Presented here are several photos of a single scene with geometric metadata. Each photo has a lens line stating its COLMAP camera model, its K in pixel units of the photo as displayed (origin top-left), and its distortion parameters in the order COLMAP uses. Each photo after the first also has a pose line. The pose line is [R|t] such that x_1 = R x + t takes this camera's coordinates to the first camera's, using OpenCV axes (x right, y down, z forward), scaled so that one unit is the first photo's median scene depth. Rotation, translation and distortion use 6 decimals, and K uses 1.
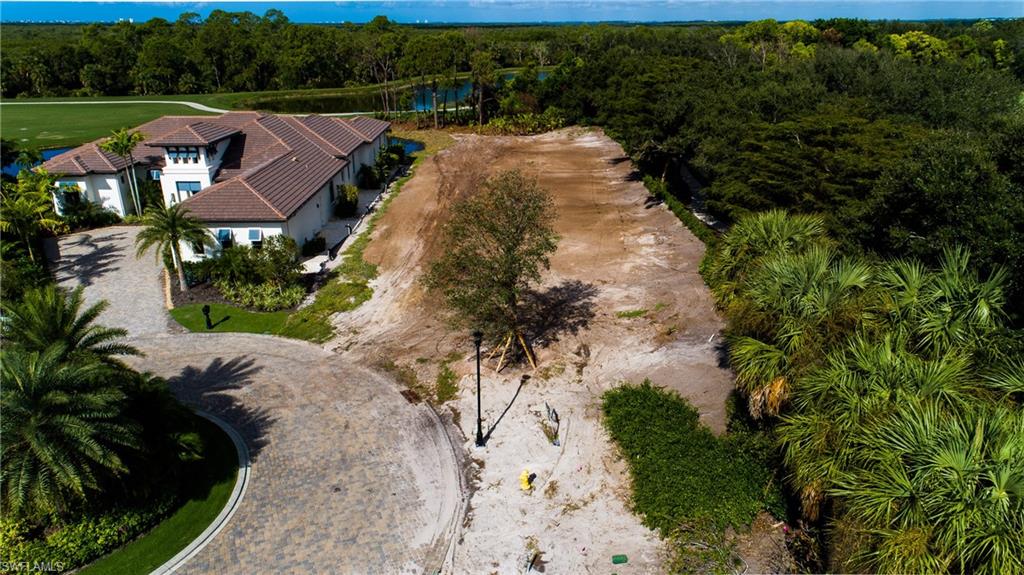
lens RADIAL K [[683.8, 0, 511.7], [0, 683.8, 282.6], [0, 0, 1]] dist [0.009108, 0.008341]
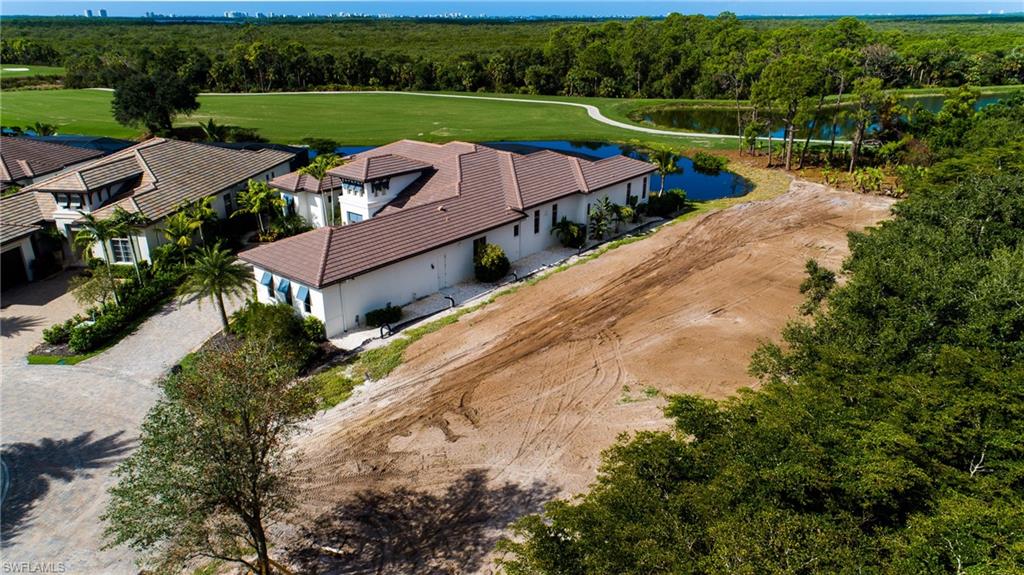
lens RADIAL K [[683.8, 0, 509.3], [0, 683.8, 281.2], [0, 0, 1]] dist [0.009108, 0.008341]
pose [[0.763350, 0.233013, -0.602496, 0.164111], [-0.228785, 0.969743, 0.085179, -0.095756], [0.604114, 0.072820, 0.793564, 0.180152]]
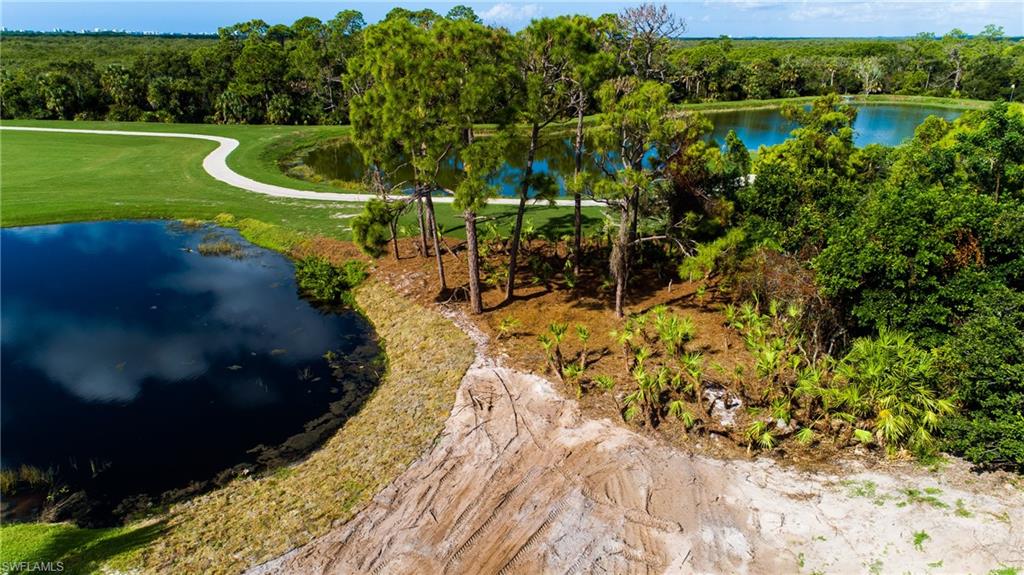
lens RADIAL K [[683.8, 0, 509.4], [0, 683.8, 287.7], [0, 0, 1]] dist [0.009108, 0.008341]
pose [[0.912790, 0.145602, -0.381595, 0.027499], [-0.150402, 0.988472, 0.017396, -0.255837], [0.379729, 0.041513, 0.924166, 0.742278]]
